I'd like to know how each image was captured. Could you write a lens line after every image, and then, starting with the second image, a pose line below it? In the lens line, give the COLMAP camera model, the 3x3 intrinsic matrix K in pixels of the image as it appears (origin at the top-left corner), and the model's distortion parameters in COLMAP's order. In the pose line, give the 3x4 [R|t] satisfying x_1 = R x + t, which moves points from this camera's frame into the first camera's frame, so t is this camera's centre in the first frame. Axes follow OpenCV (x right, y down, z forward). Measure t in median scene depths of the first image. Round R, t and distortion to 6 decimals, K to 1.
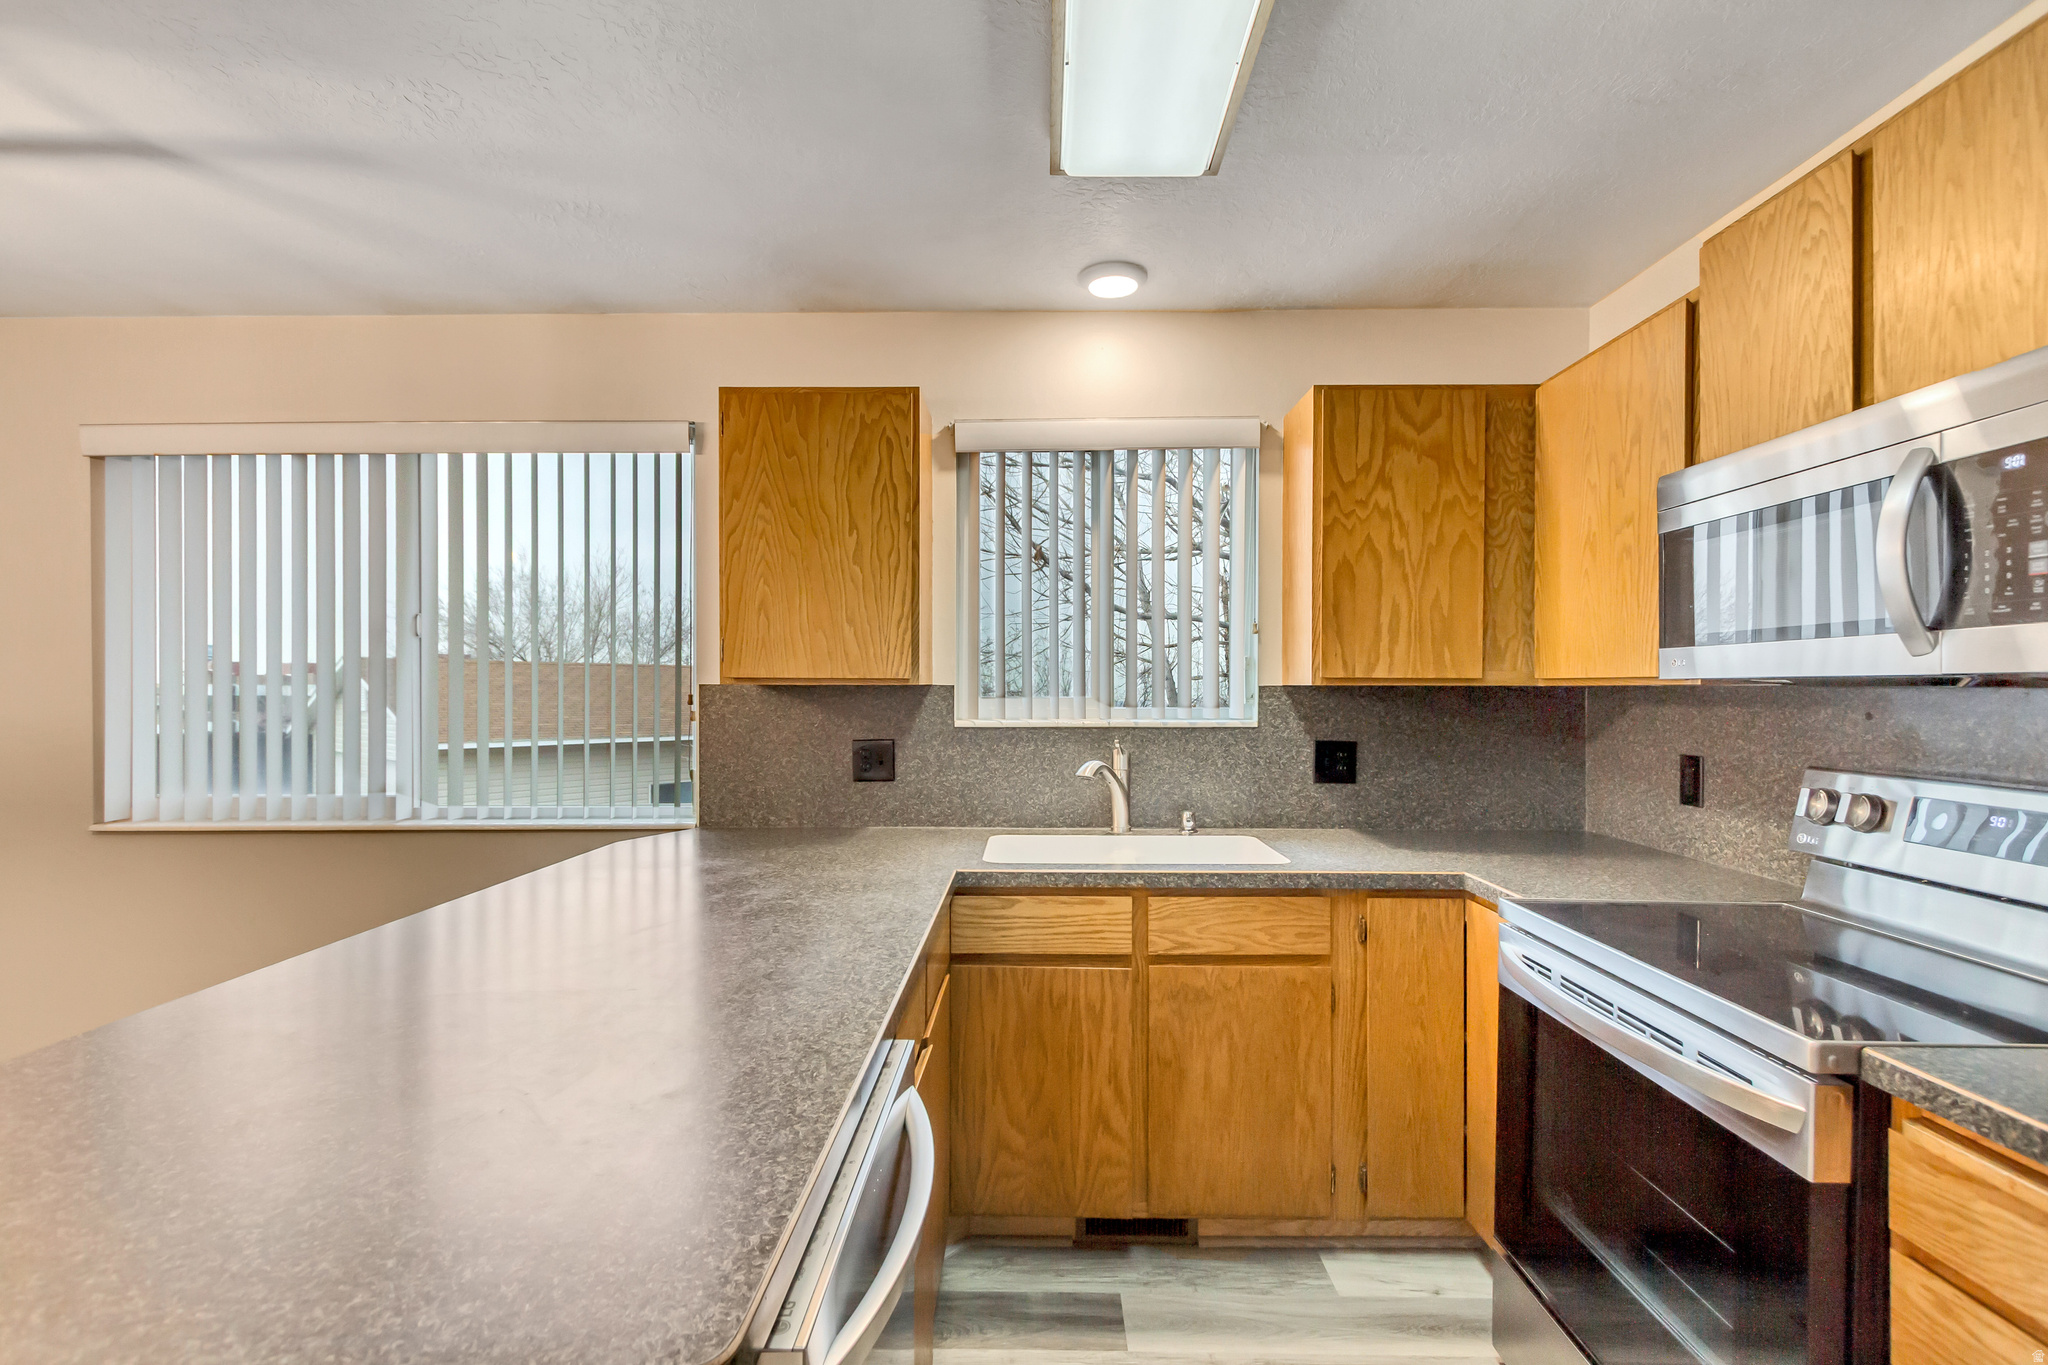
lens RADIAL K [[950.2, 0, 1035.1], [0, 950.2, 677.4], [0, 0, 1]] dist [0.013245, -0.005223]
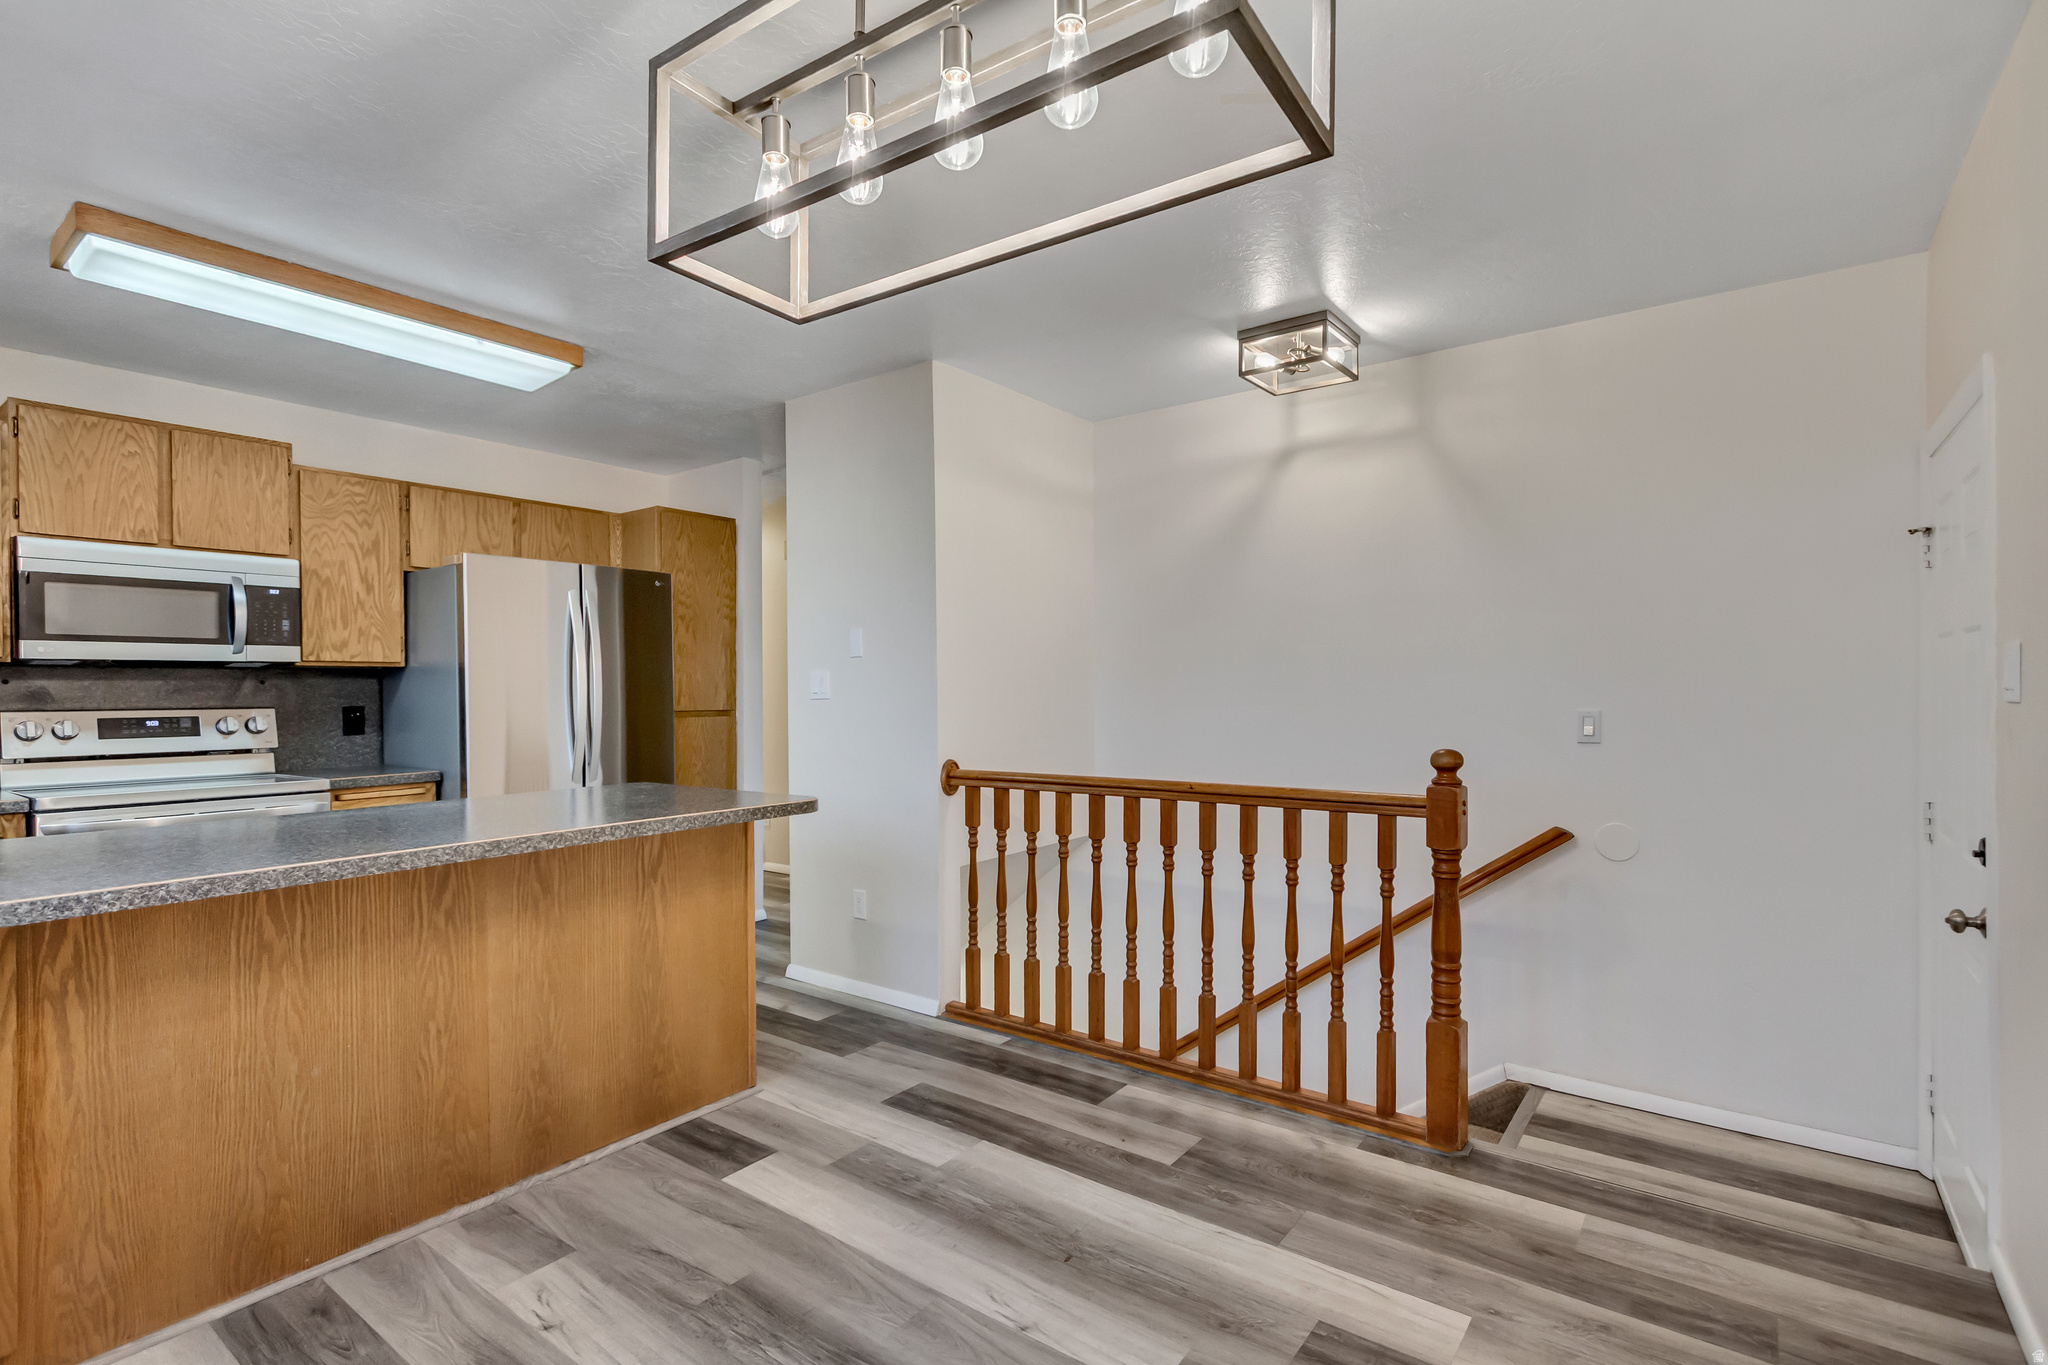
lens RADIAL K [[950.2, 0, 1037.2], [0, 950.2, 690.2], [0, 0, 1]] dist [0.013245, -0.005223]
pose [[-0.814737, 0.004420, 0.579813, -1.297319], [0.000594, 0.999977, -0.006789, 0.051932], [-0.579830, -0.005187, -0.814721, 0.994468]]
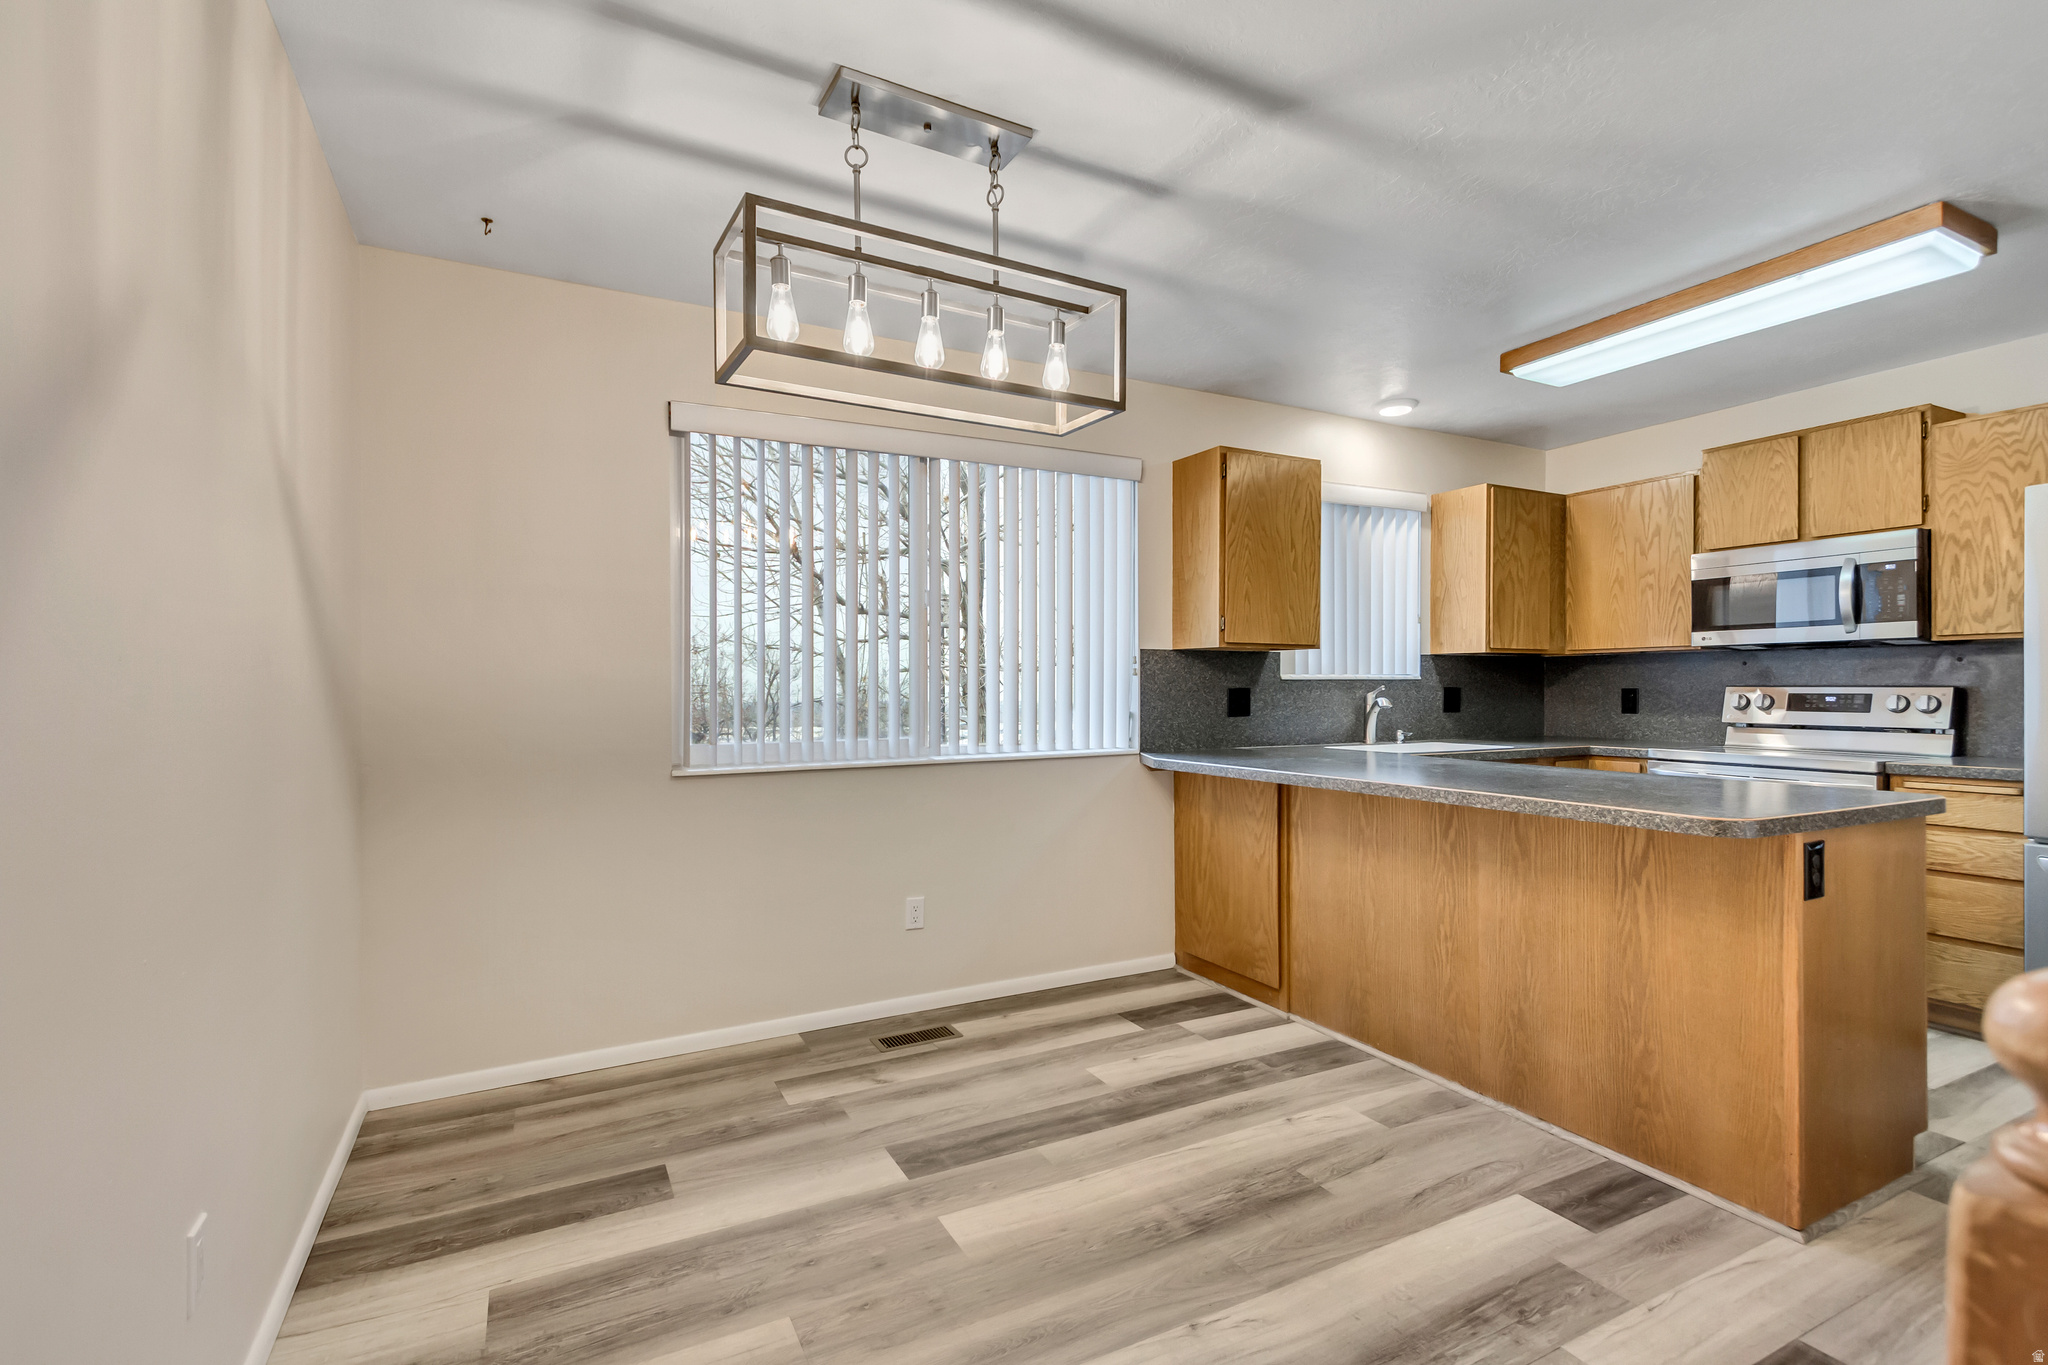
lens RADIAL K [[950.2, 0, 1027.9], [0, 950.2, 681.3], [0, 0, 1]] dist [0.013245, -0.005223]
pose [[0.880436, -0.001062, 0.474165, -1.302575], [-0.000364, 0.999996, 0.002915, 0.057359], [-0.474166, -0.002739, 0.880431, -0.160134]]
